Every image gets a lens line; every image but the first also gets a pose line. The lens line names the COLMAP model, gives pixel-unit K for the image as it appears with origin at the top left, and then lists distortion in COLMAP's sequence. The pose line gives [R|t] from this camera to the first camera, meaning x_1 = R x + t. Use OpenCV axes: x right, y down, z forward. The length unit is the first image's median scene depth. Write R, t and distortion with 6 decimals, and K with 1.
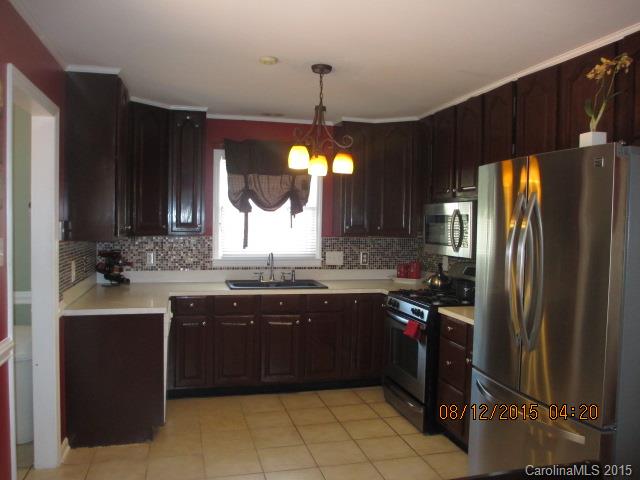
lens RADIAL K [[528.5, 0, 320.0], [0, 528.5, 240.0], [0, 0, 1]] dist [-0.082375, 0.001802]
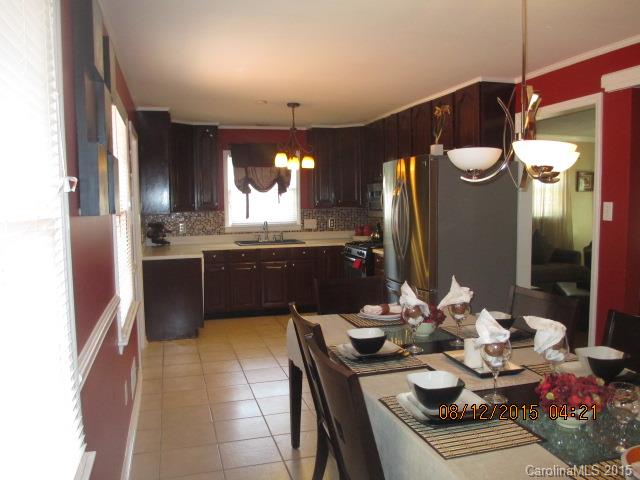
lens RADIAL K [[528.5, 0, 320.0], [0, 528.5, 240.0], [0, 0, 1]] dist [-0.082375, 0.001802]
pose [[0.999246, -0.034799, 0.017243, 0.030687], [0.034082, 0.998607, 0.040275, 0.024124], [-0.018620, -0.039657, 0.999040, -0.470062]]
